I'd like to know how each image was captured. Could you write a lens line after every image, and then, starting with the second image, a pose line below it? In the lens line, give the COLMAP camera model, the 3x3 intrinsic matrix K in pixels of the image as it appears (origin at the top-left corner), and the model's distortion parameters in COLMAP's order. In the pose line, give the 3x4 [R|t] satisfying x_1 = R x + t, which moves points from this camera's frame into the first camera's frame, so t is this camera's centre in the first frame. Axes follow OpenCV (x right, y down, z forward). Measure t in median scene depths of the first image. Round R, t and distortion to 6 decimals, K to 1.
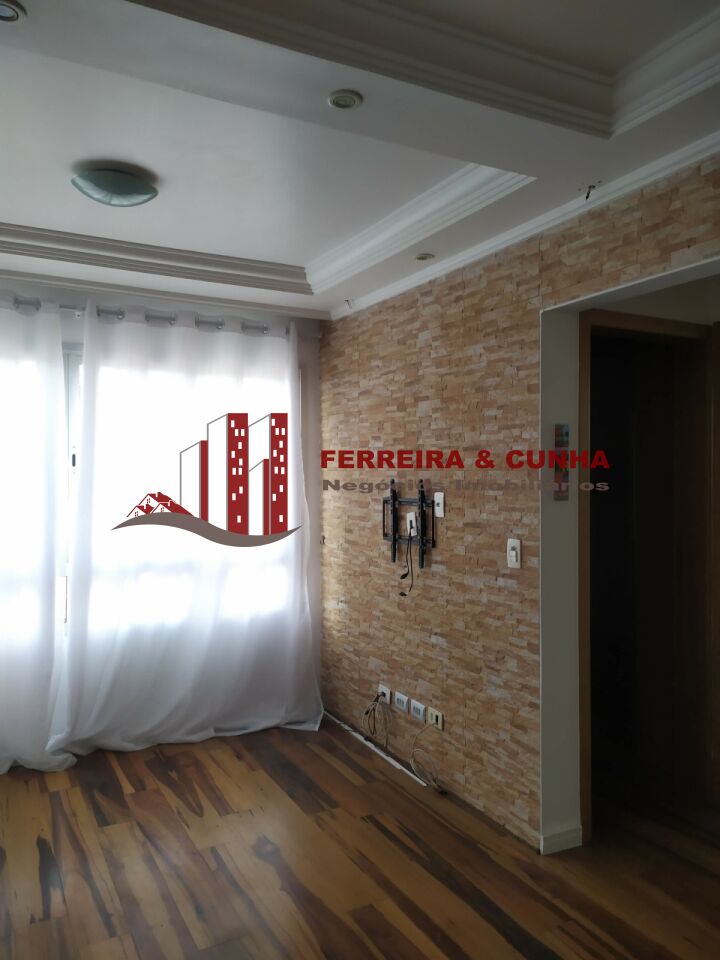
lens RADIAL K [[733.6, 0, 366.9], [0, 733.6, 484.1], [0, 0, 1]] dist [0.073766, -0.066106]
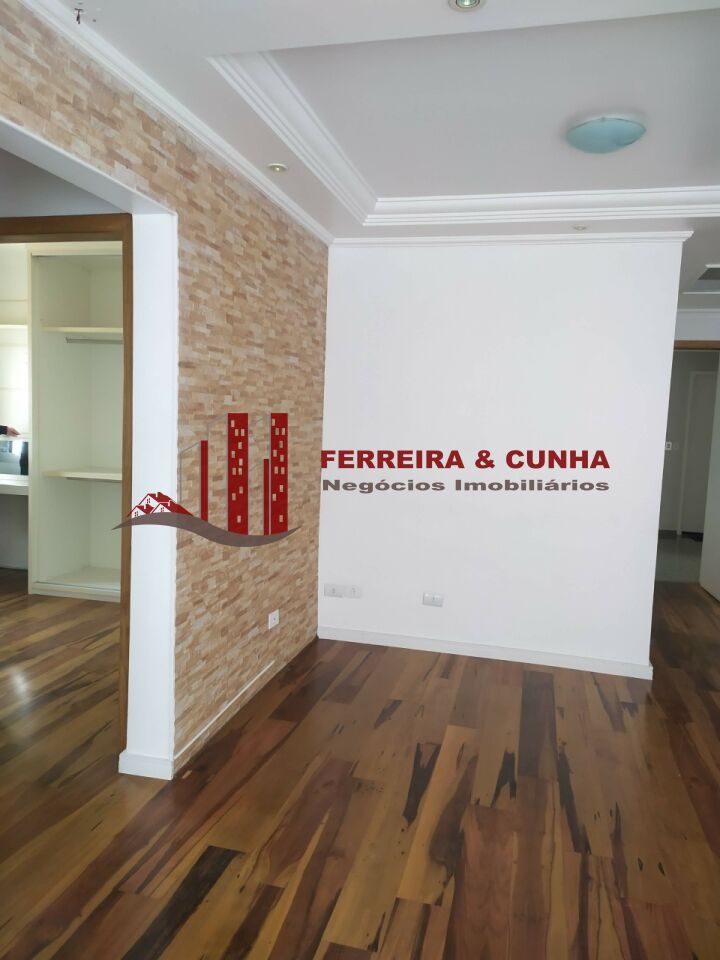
lens RADIAL K [[733.6, 0, 351.3], [0, 733.6, 473.0], [0, 0, 1]] dist [0.073766, -0.066106]
pose [[-0.740578, -0.095655, 0.665128, -0.330785], [-0.039255, 0.994285, 0.099284, -0.008290], [-0.670823, 0.047418, -0.740100, 0.999151]]
